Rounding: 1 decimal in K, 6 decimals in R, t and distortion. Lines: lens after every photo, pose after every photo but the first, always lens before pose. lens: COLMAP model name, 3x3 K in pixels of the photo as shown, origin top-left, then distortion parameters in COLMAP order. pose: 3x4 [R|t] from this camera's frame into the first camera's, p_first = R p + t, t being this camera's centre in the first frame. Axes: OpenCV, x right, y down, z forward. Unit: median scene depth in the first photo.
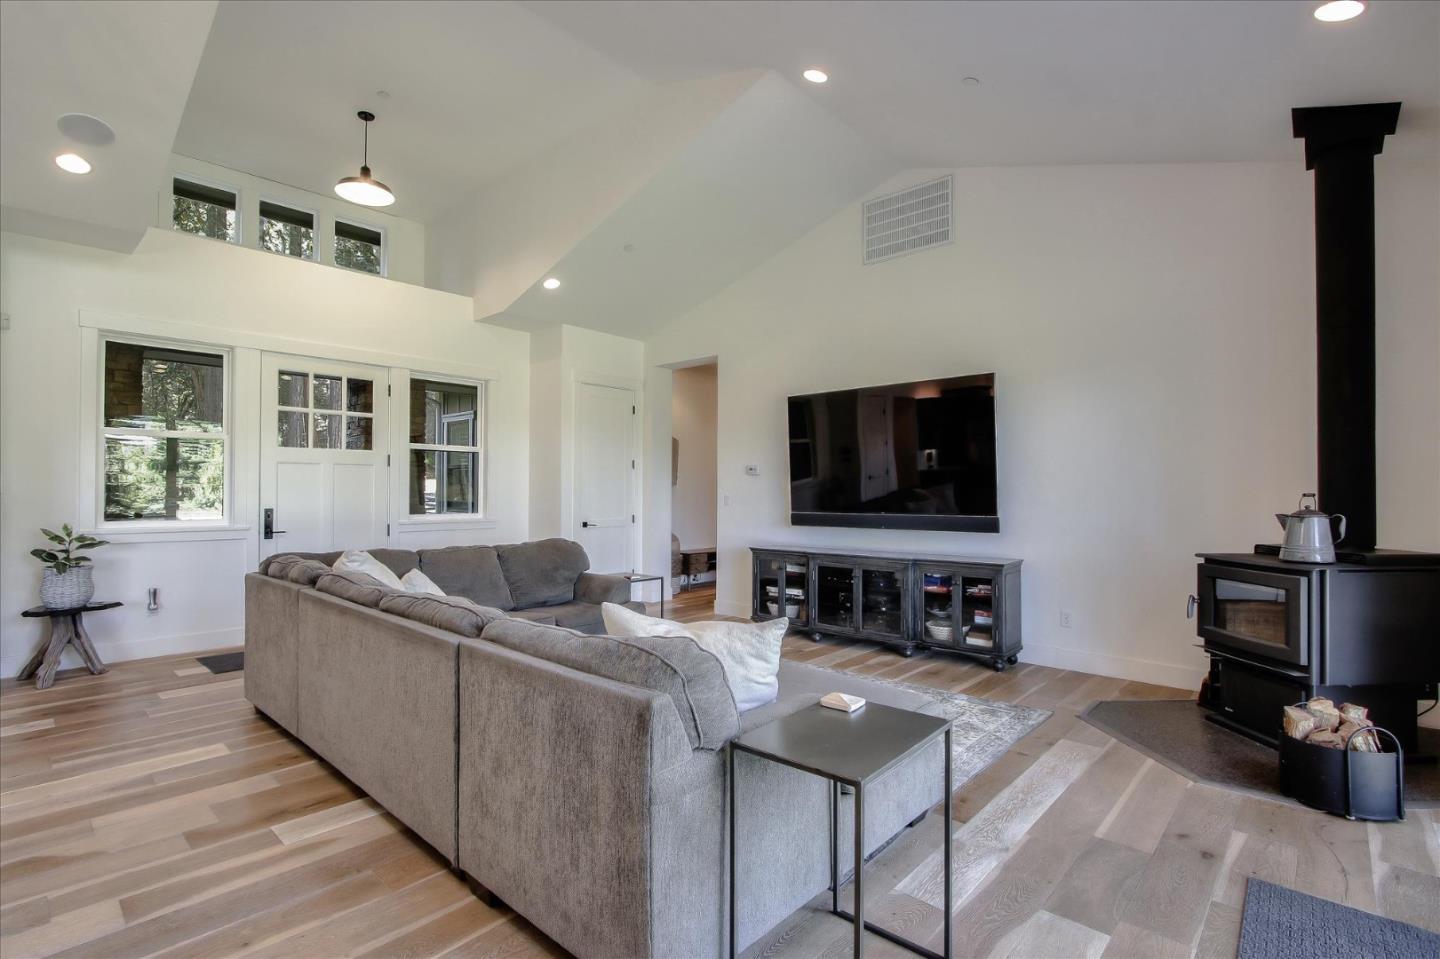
lens RADIAL K [[676.4, 0, 698.4], [0, 676.4, 487.2], [0, 0, 1]] dist [-0.020218, 0.001563]
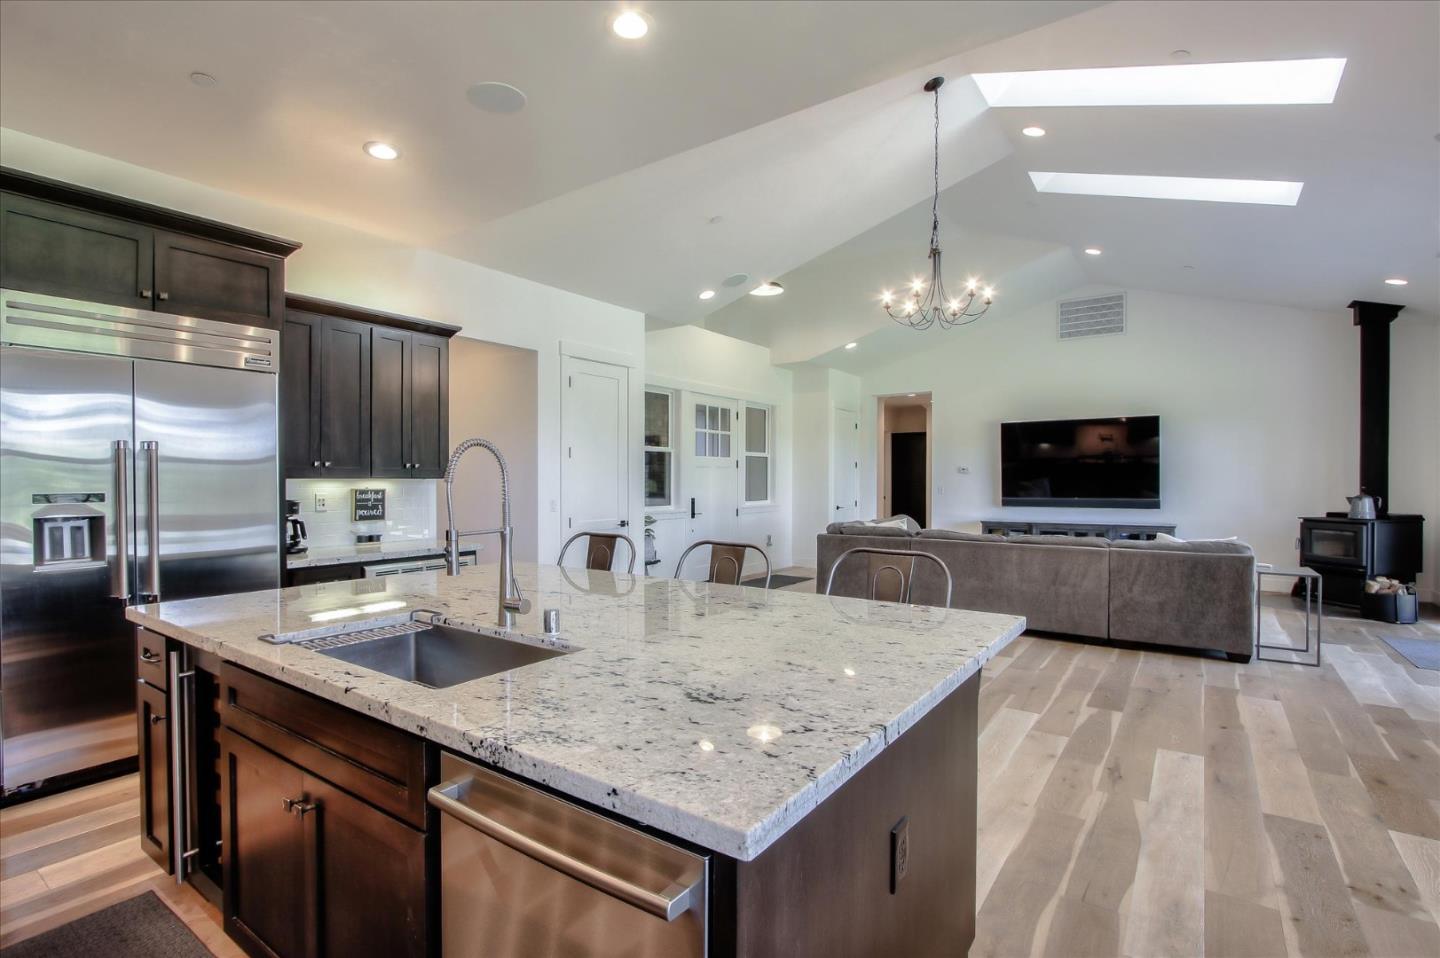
lens RADIAL K [[687.4, 0, 671.4], [0, 687.4, 479.5], [0, 0, 1]] dist [-0.025261, 0.004783]
pose [[0.994887, -0.003104, 0.100943, -0.959492], [0.002205, 0.999957, 0.009012, -0.025721], [-0.100967, -0.008744, 0.994851, -0.588412]]
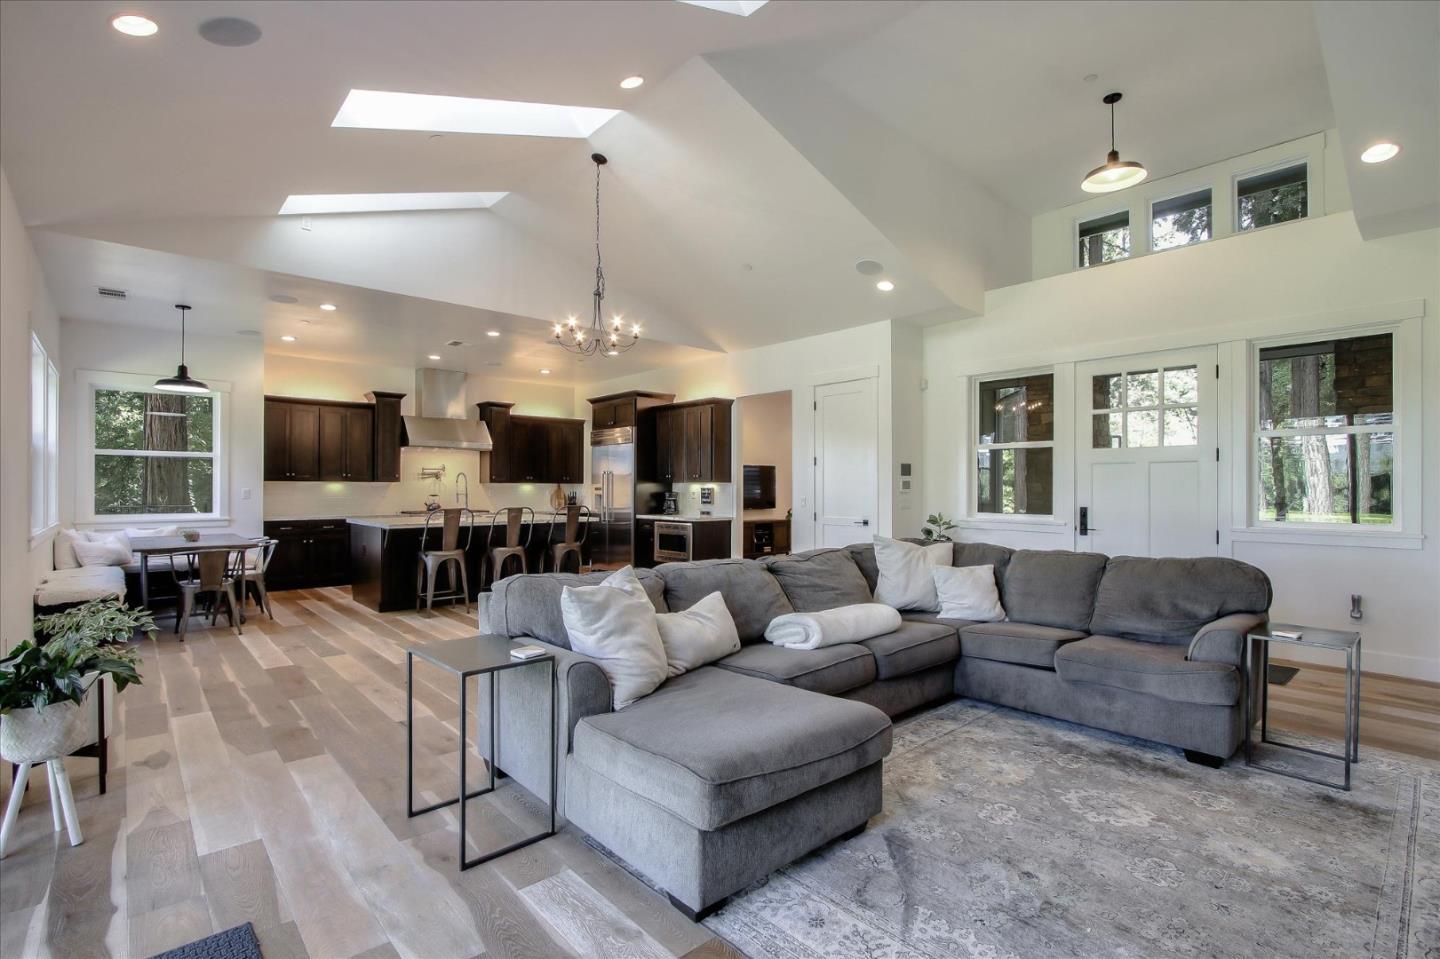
lens RADIAL K [[659.0, 0, 687.6], [0, 659.0, 488.7], [0, 0, 1]] dist [-0.016786, 0.000262]
pose [[-0.101604, -0.003686, -0.994818, 0.545867], [0.004838, 0.999979, -0.004200, 0.004610], [0.994813, -0.005239, -0.101584, 0.545548]]
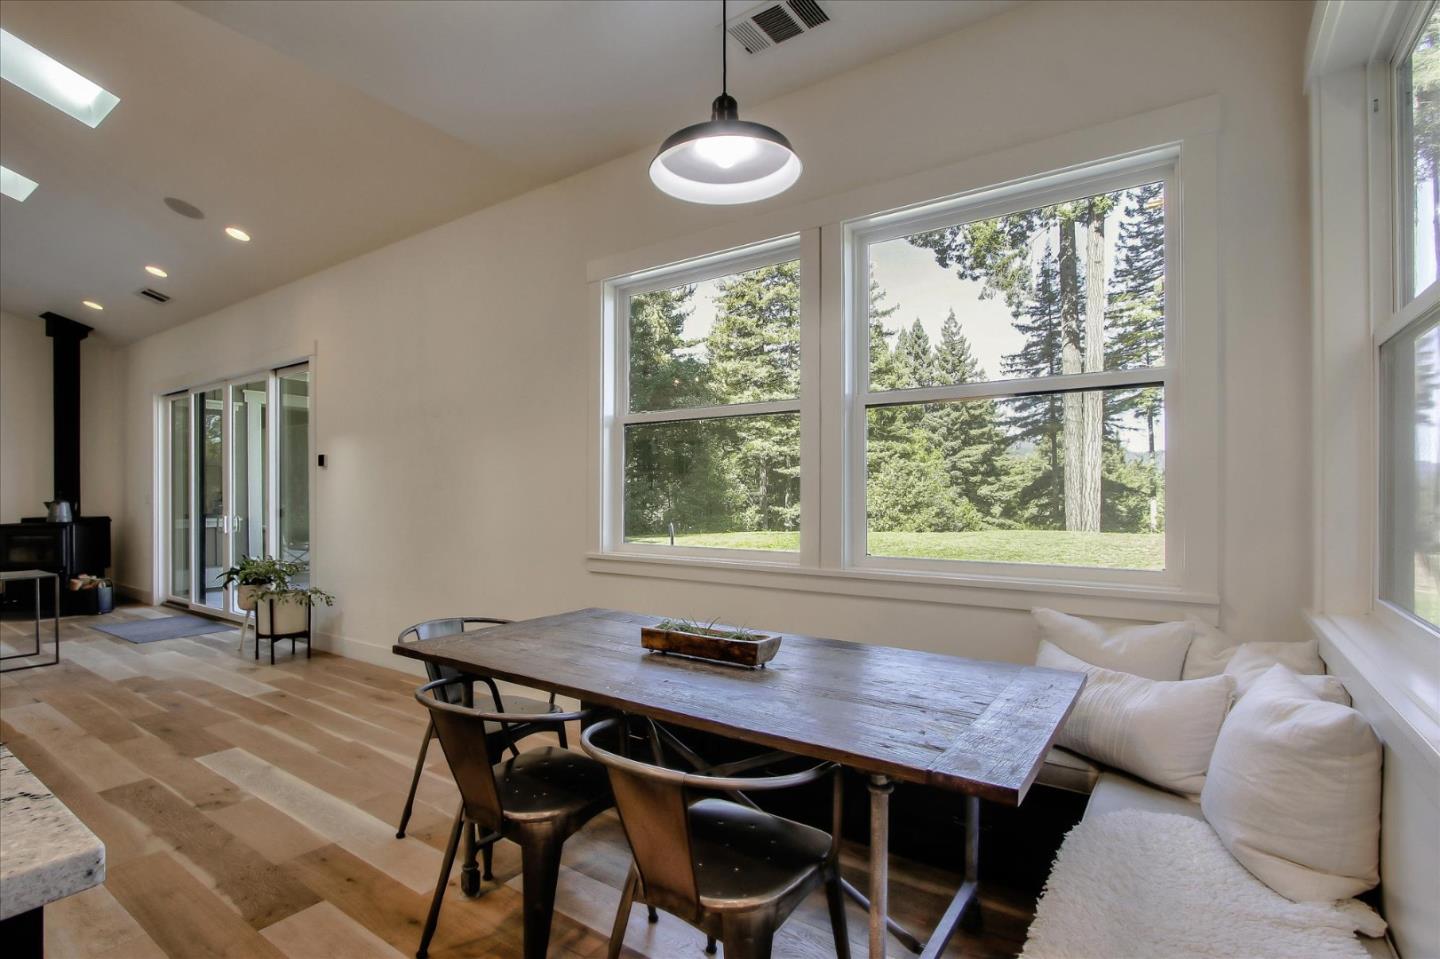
lens RADIAL K [[687.6, 0, 703.6], [0, 687.6, 495.5], [0, 0, 1]] dist [0.002209, -0.000196]
pose [[-0.144476, -0.011342, 0.989443, -1.076698], [-0.003293, 0.999934, 0.010981, -0.008251], [-0.989503, -0.001672, -0.144503, -0.516932]]
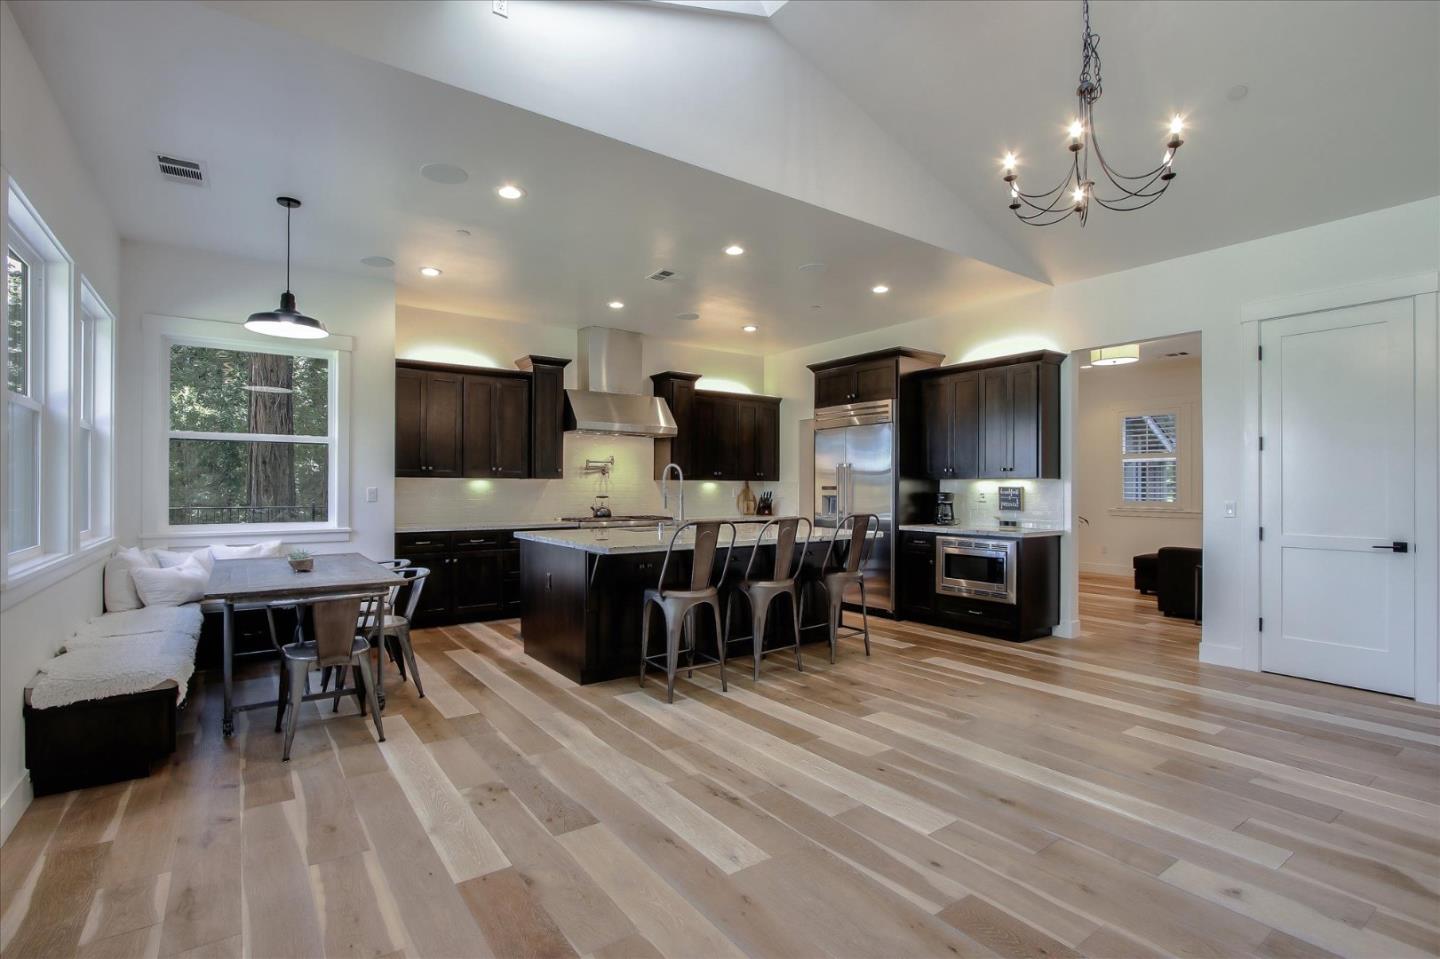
lens RADIAL K [[663.6, 0, 698.1], [0, 663.6, 488.7], [0, 0, 1]] dist [-0.019460, 0.000294]
pose [[-0.203528, -0.001779, -0.979068, 0.066237], [0.004019, 0.999988, -0.002652, -0.000247], [0.979061, -0.004475, -0.203518, 0.091823]]
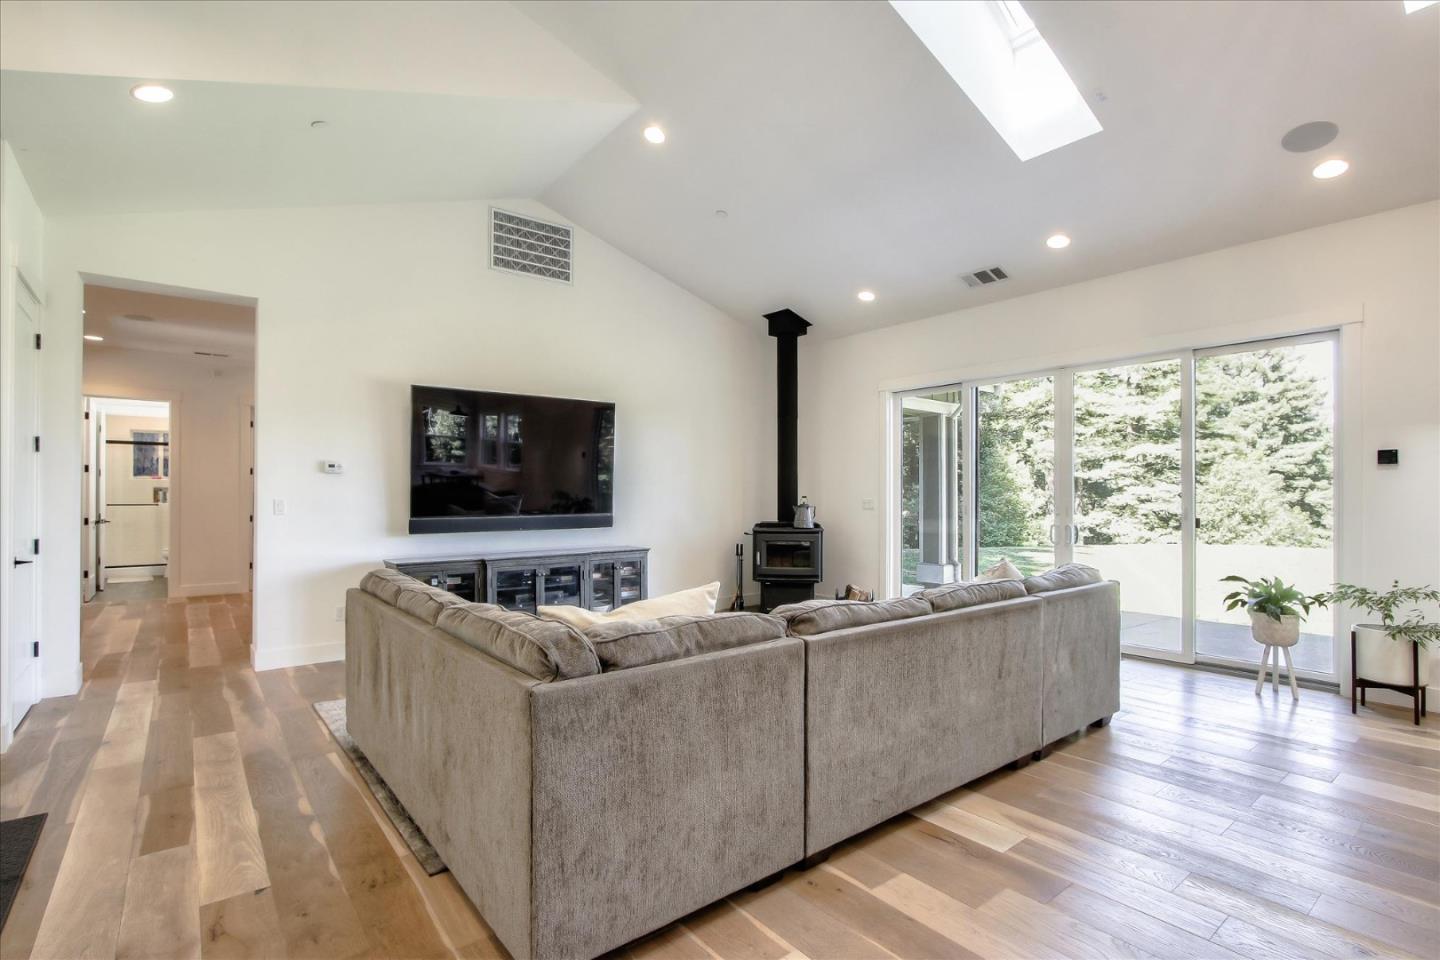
lens RADIAL K [[676.4, 0, 698.4], [0, 676.4, 487.7], [0, 0, 1]] dist [-0.020218, 0.001563]
pose [[0.164993, 0.008114, 0.986261, -0.806356], [-0.004900, 0.999961, -0.007407, 0.001580], [-0.986283, -0.003611, 0.165027, 0.620790]]
